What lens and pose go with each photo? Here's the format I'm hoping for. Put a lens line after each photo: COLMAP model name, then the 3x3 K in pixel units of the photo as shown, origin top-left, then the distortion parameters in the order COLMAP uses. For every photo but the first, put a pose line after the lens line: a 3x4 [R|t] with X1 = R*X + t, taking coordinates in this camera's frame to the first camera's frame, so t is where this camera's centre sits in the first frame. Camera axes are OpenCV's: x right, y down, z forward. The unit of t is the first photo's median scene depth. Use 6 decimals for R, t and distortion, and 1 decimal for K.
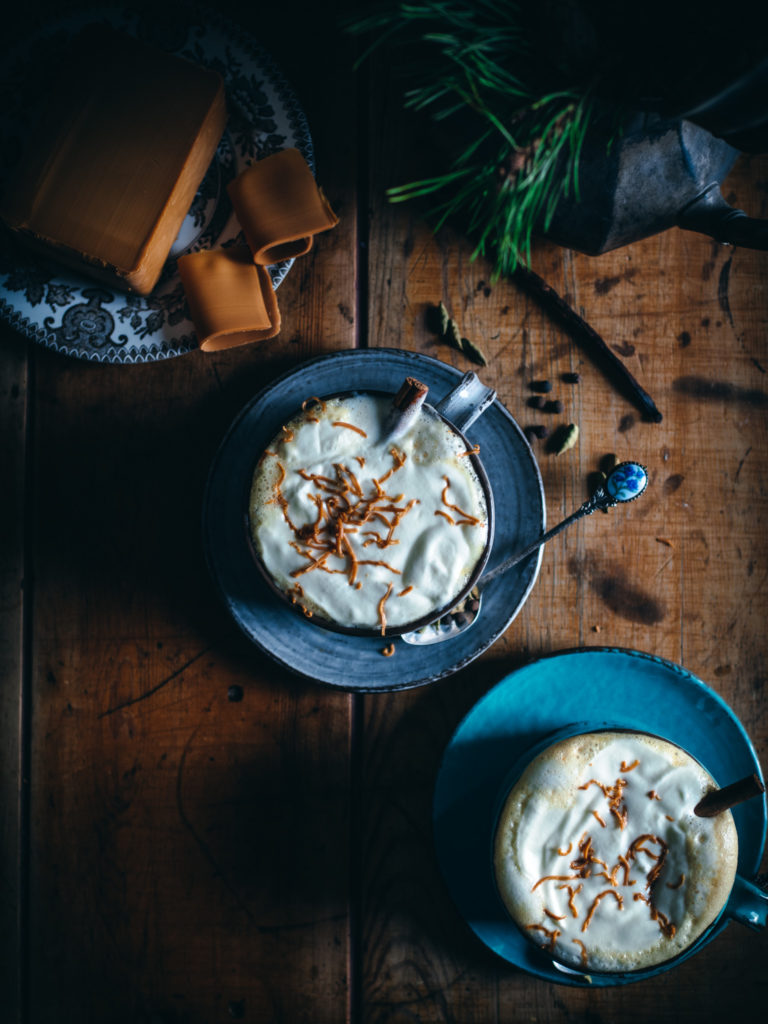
lens RADIAL K [[1534.6, 0, 384.0], [0, 1534.6, 512.0], [0, 0, 1]] dist [-0.128127, -0.007681]
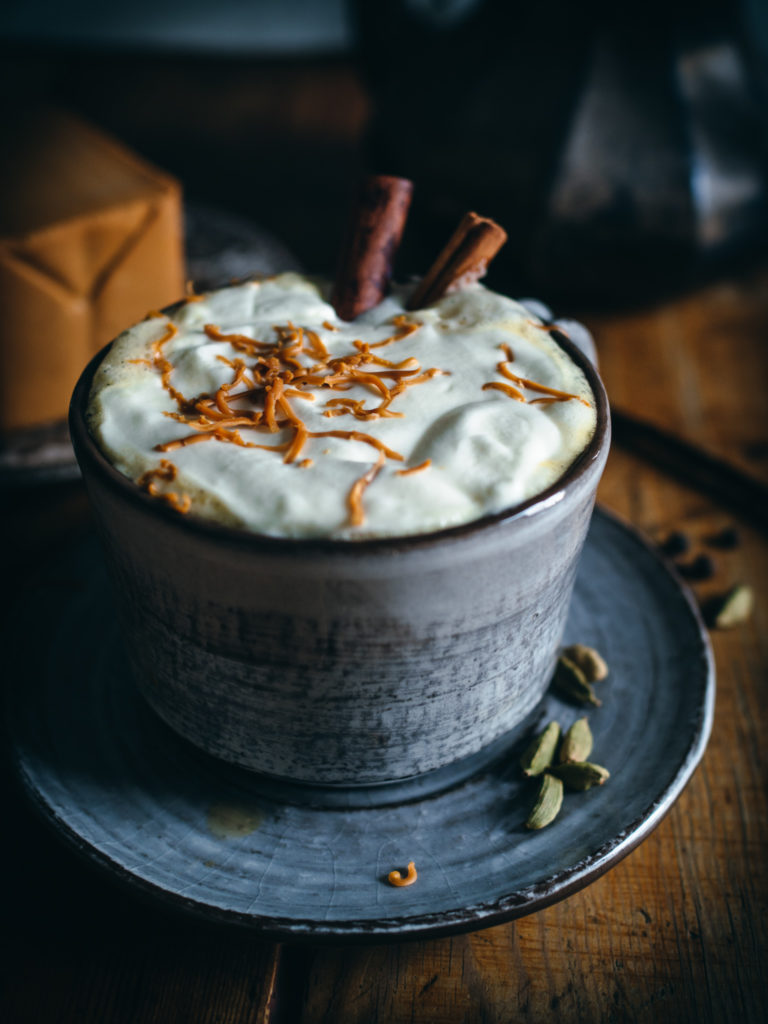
lens RADIAL K [[1534.6, 0, 384.0], [0, 1534.6, 512.0], [0, 0, 1]] dist [-0.128127, -0.007681]
pose [[0.998914, 0.028157, -0.037124, 0.021763], [-0.046583, 0.621506, -0.782023, 0.391312], [0.001054, 0.782903, 0.622143, 0.739091]]
